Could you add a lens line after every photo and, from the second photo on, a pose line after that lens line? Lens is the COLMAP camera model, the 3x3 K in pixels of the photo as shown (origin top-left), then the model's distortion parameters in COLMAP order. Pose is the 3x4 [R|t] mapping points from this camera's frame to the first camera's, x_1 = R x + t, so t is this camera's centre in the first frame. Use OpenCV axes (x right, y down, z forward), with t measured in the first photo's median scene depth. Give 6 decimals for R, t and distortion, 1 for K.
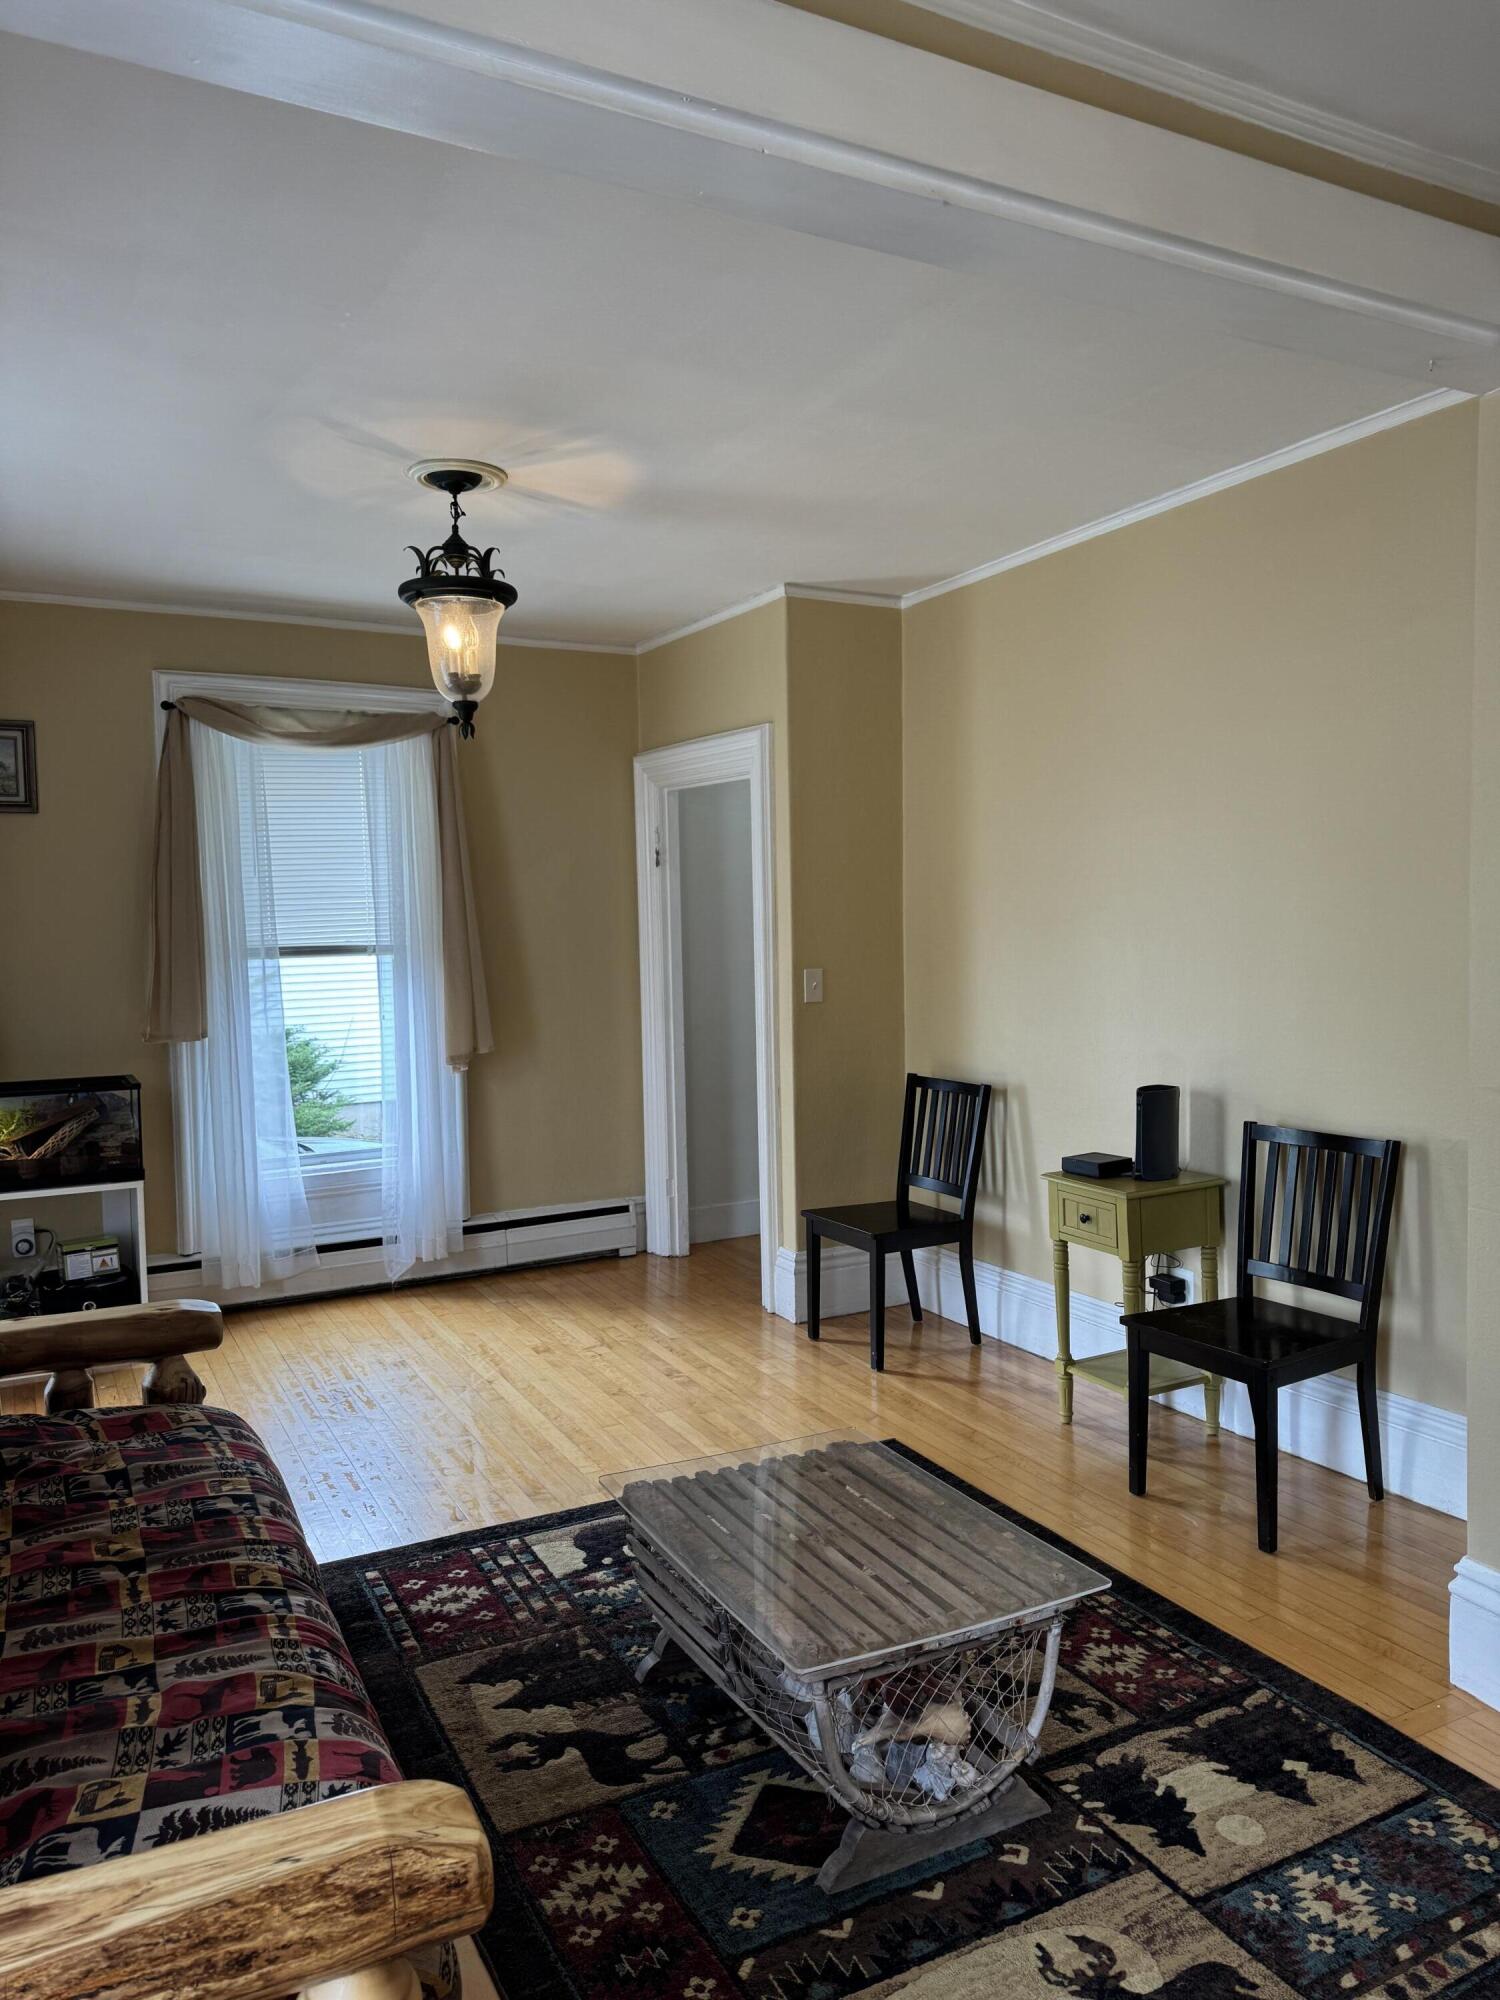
lens RADIAL K [[1407.2, 0, 749.7], [0, 1407.2, 1001.5], [0, 0, 1]] dist [0.055973, -0.057710]
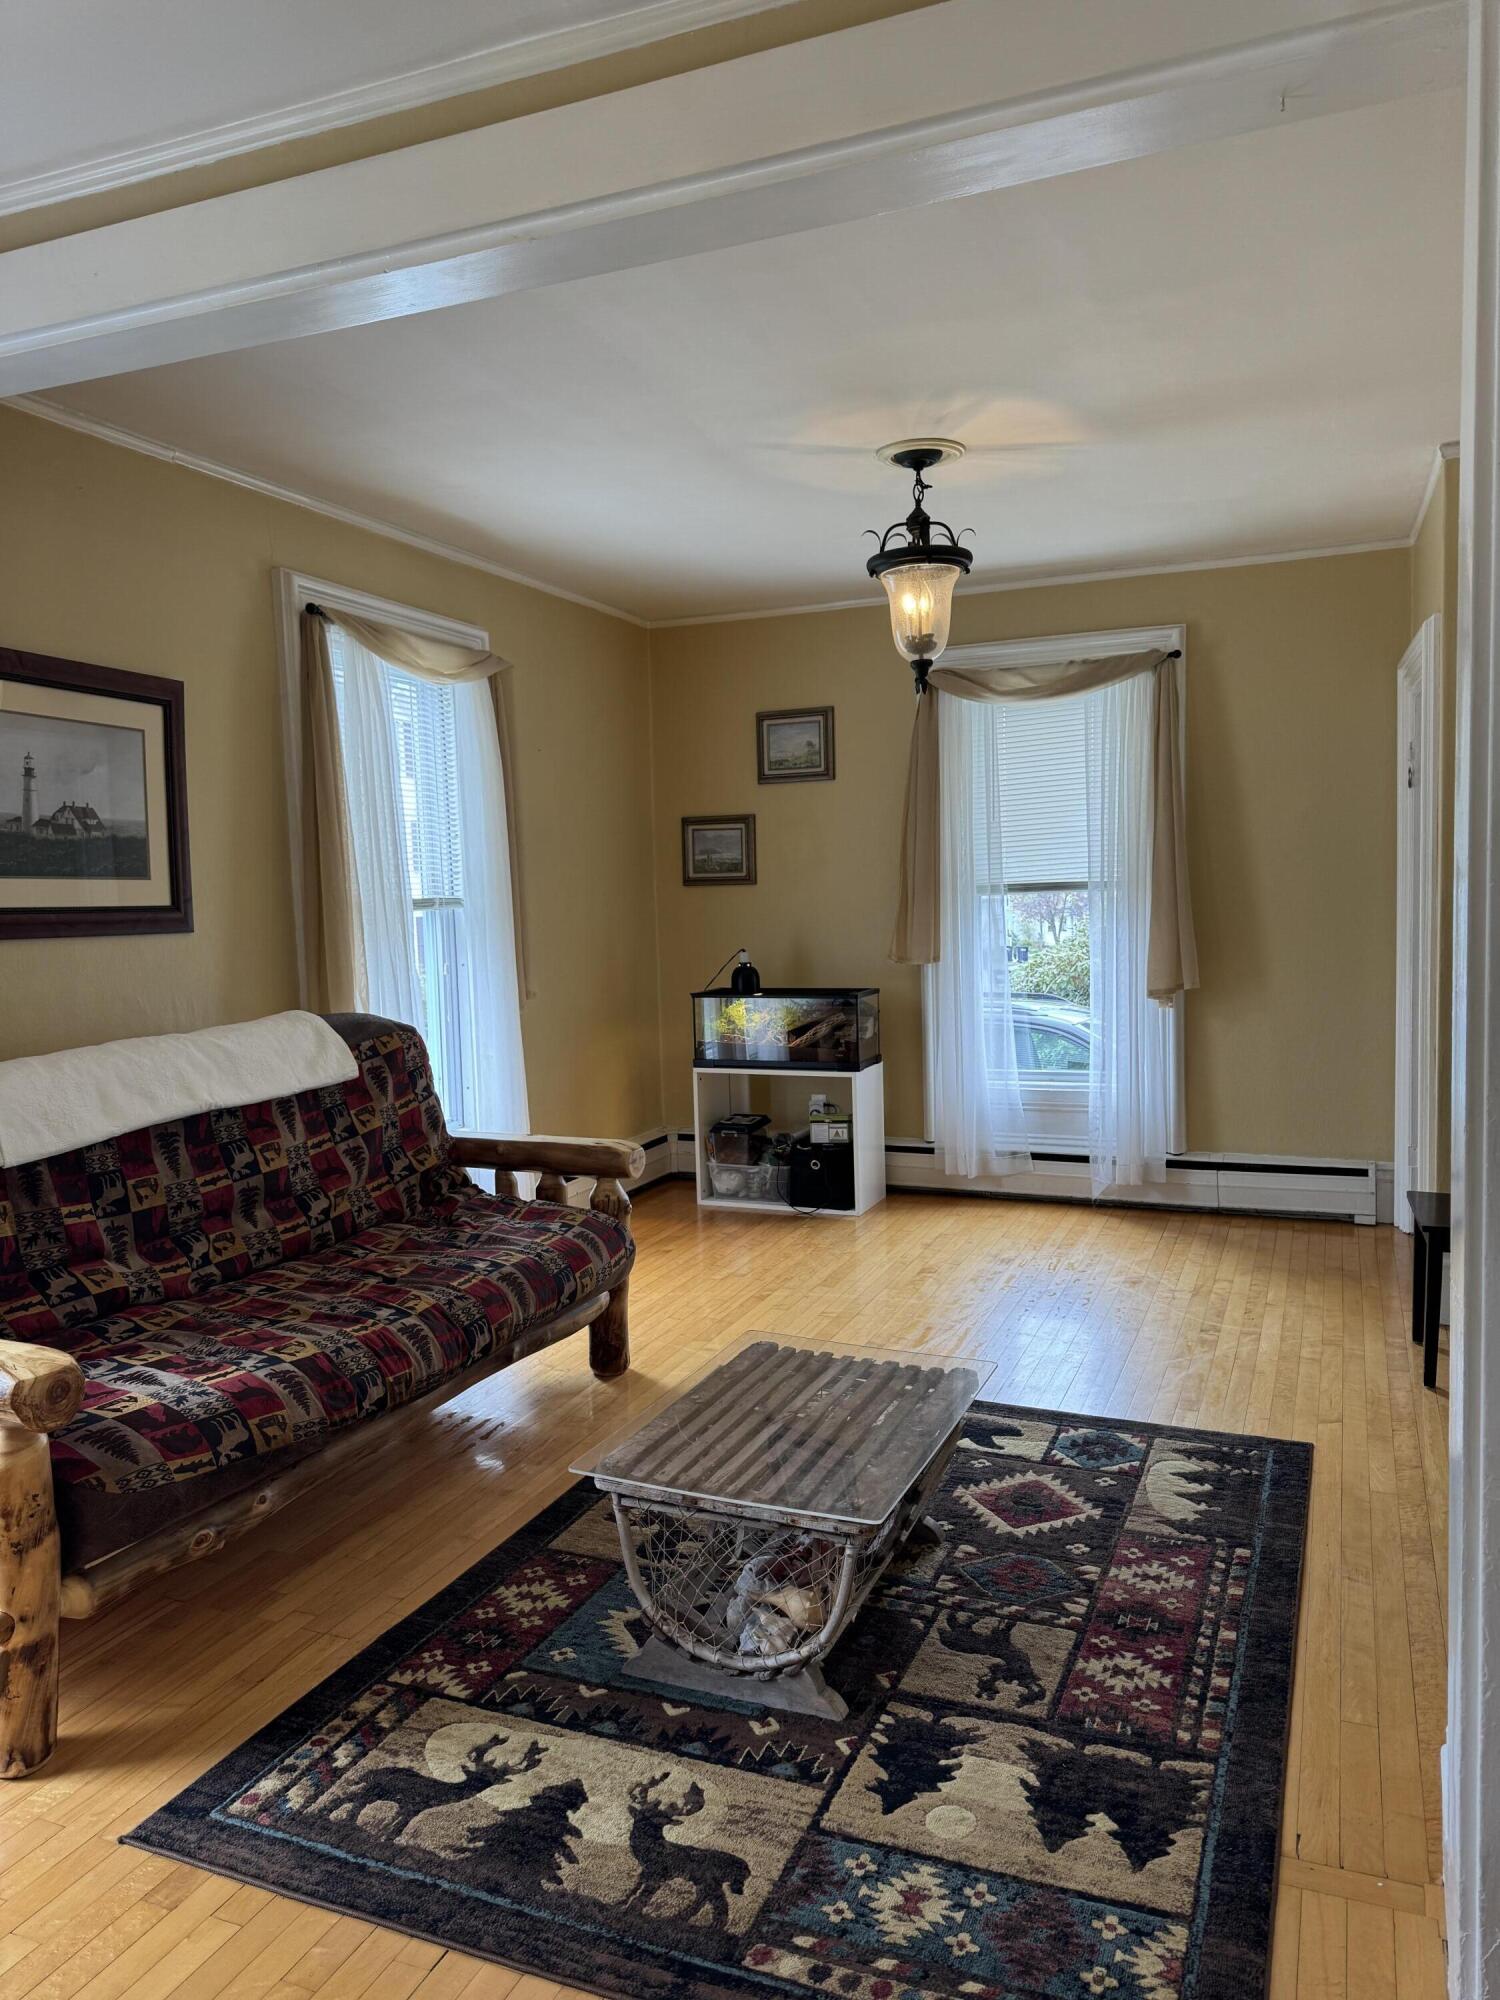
lens RADIAL K [[1407.2, 0, 763.1], [0, 1407.2, 1005.4], [0, 0, 1]] dist [0.055973, -0.057710]
pose [[0.643146, 0.065834, -0.762908, 0.690438], [-0.029947, 0.997698, 0.060849, -0.007166], [0.765157, -0.016288, 0.643637, 0.225512]]
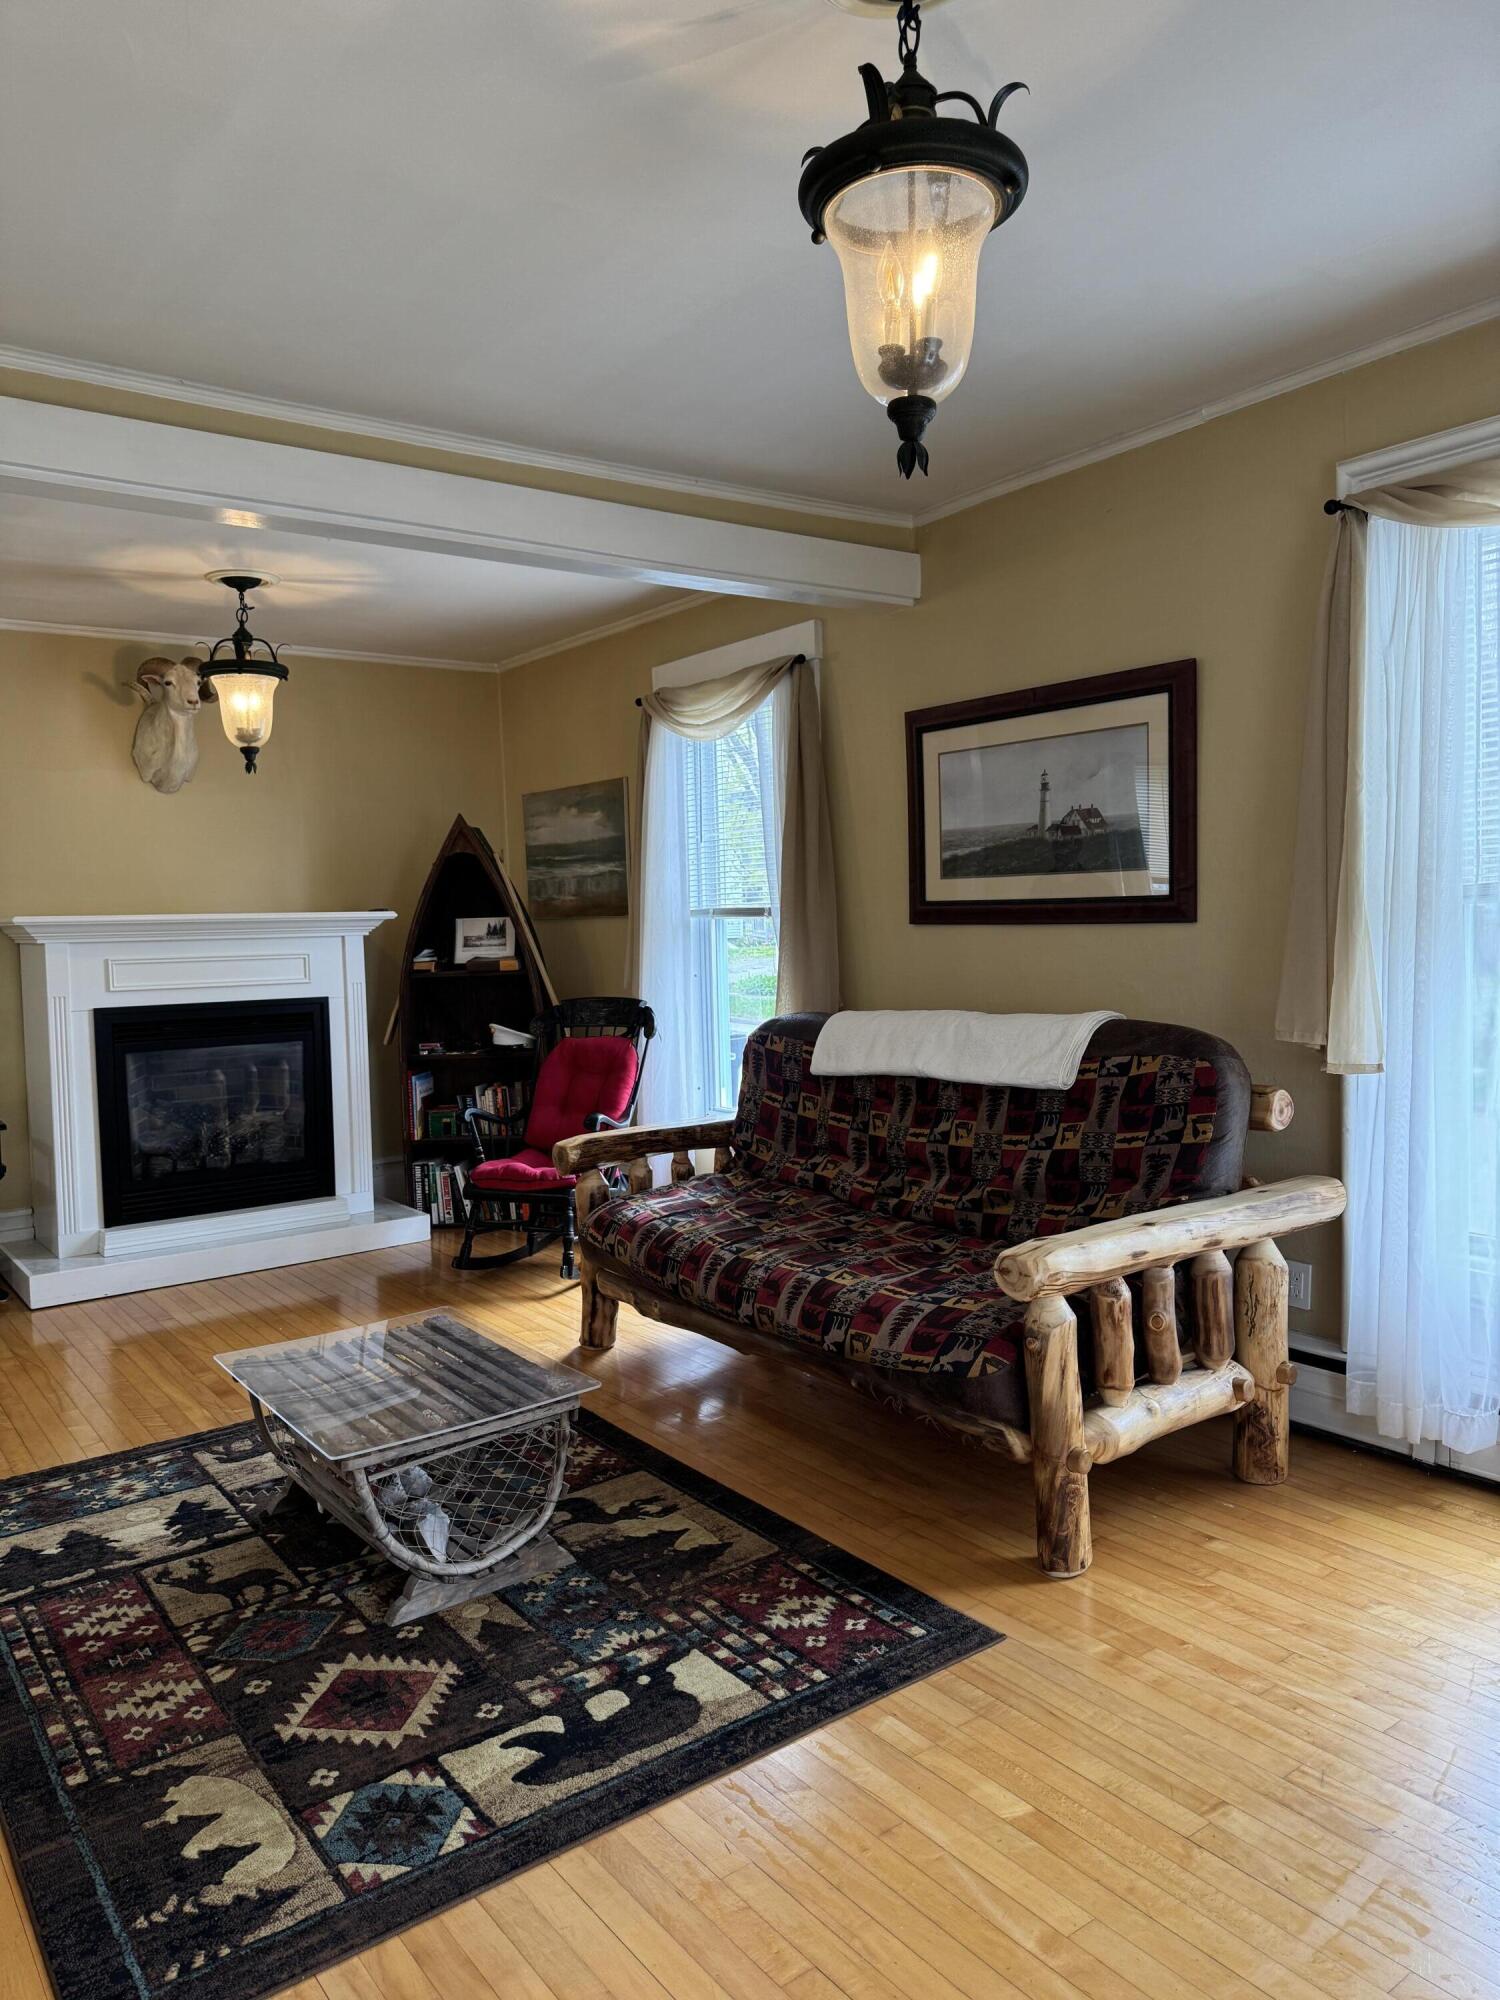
lens RADIAL K [[1407.2, 0, 737.0], [0, 1407.2, 1007.8], [0, 0, 1]] dist [0.055973, -0.057710]
pose [[-0.988138, 0.058149, -0.142131, -0.064161], [0.040870, 0.991738, 0.121598, -0.071802], [0.148027, 0.114346, -0.982351, 1.817046]]
